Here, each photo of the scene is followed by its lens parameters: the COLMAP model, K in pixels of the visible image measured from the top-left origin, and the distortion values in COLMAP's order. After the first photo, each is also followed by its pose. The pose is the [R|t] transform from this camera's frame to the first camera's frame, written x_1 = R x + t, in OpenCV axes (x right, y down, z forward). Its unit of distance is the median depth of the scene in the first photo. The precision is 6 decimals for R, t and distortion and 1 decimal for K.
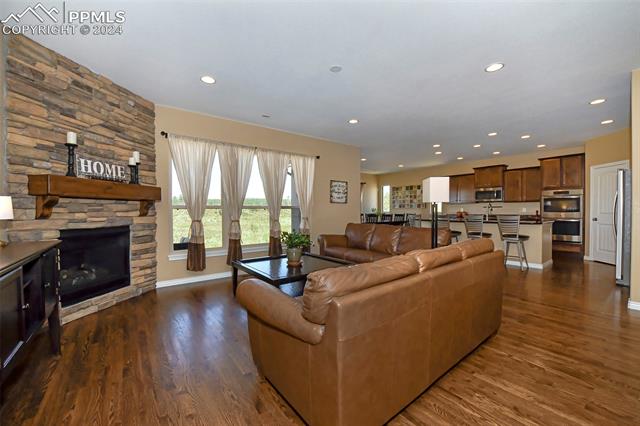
lens RADIAL K [[268.5, 0, 326.2], [0, 268.5, 211.7], [0, 0, 1]] dist [-0.001444, -0.000539]
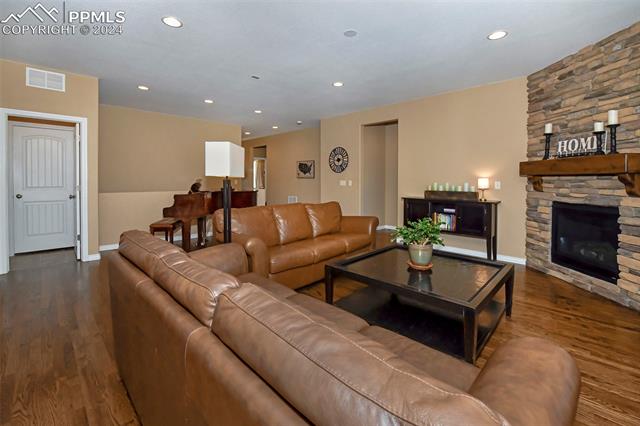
lens RADIAL K [[284.8, 0, 321.2], [0, 284.8, 190.6], [0, 0, 1]] dist [-0.000863, -0.000190]
pose [[-0.993728, 0.004218, -0.111747, 0.201624], [-0.001112, 0.998867, 0.047585, -0.034728], [0.111821, 0.047411, -0.992597, 1.717949]]
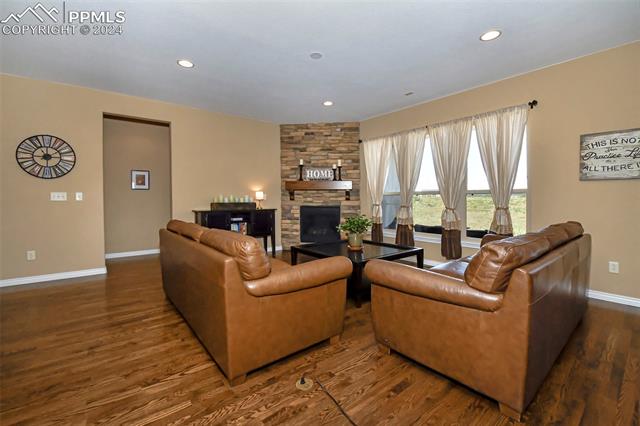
lens RADIAL K [[269.9, 0, 308.2], [0, 269.9, 209.9], [0, 0, 1]] dist [-0.002563, -0.000286]
pose [[-0.031636, 0.044443, -0.998511, 0.907151], [-0.006938, 0.998977, 0.044684, 0.004368], [0.999475, 0.008341, -0.031295, 0.868335]]
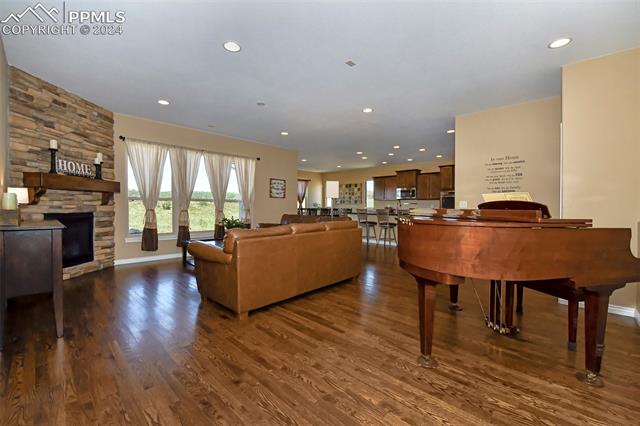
lens RADIAL K [[280.9, 0, 332.3], [0, 280.9, 212.0], [0, 0, 1]] dist [-0.001834, -0.000207]
pose [[0.986185, 0.009269, 0.165387, 0.141782], [-0.011617, 0.999845, 0.013234, 0.020047], [-0.165238, -0.014972, 0.986140, -0.463204]]
